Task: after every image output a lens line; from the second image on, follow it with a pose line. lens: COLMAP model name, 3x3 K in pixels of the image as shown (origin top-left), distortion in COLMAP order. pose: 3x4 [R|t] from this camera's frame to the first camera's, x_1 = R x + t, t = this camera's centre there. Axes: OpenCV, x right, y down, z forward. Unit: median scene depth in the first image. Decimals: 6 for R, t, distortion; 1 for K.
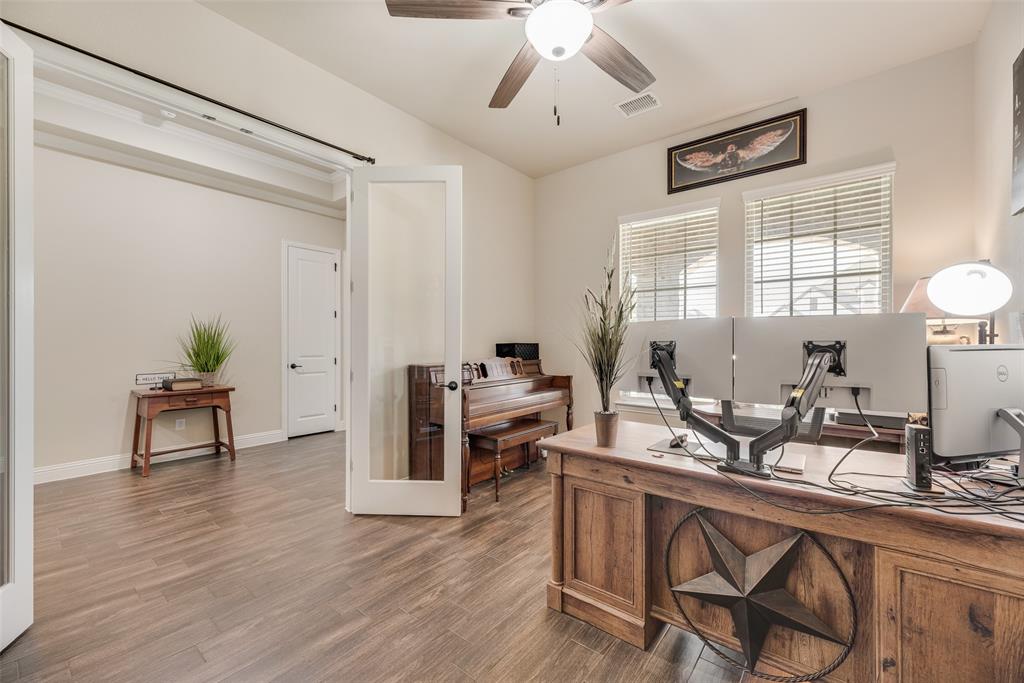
lens RADIAL K [[412.1, 0, 514.9], [0, 412.1, 348.4], [0, 0, 1]] dist [-0.002143, 0.001202]
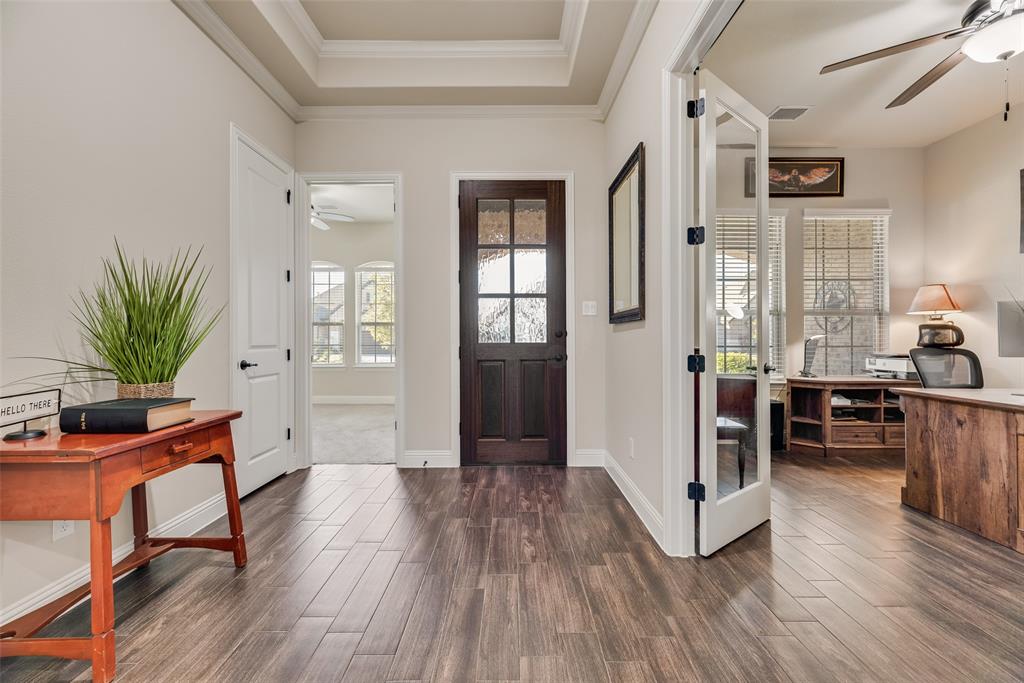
lens RADIAL K [[412.1, 0, 515.3], [0, 412.1, 337.7], [0, 0, 1]] dist [-0.002143, 0.001202]
pose [[0.776821, -0.004253, 0.629707, -0.930933], [0.007917, 0.999964, -0.003014, 0.019839], [-0.629672, 0.007327, 0.776827, 0.555157]]
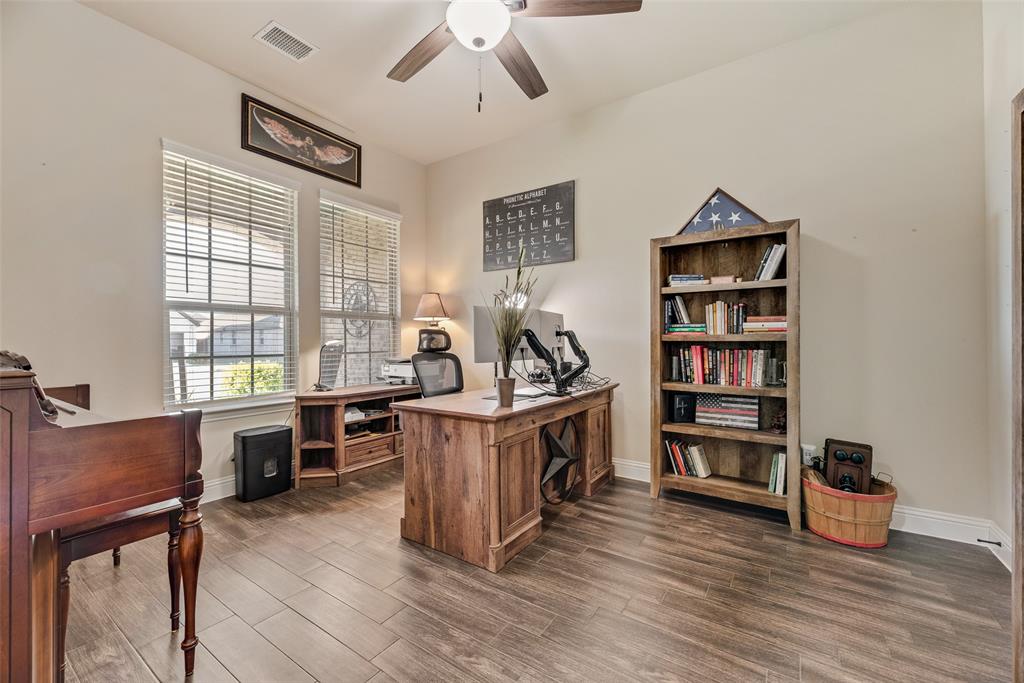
lens RADIAL K [[412.1, 0, 512.2], [0, 412.1, 336.7], [0, 0, 1]] dist [-0.002143, 0.001202]
pose [[-0.081381, 0.008499, 0.996647, -0.536812], [0.011660, 0.999903, -0.007575, 0.020093], [-0.996615, 0.011004, -0.081472, 0.574973]]
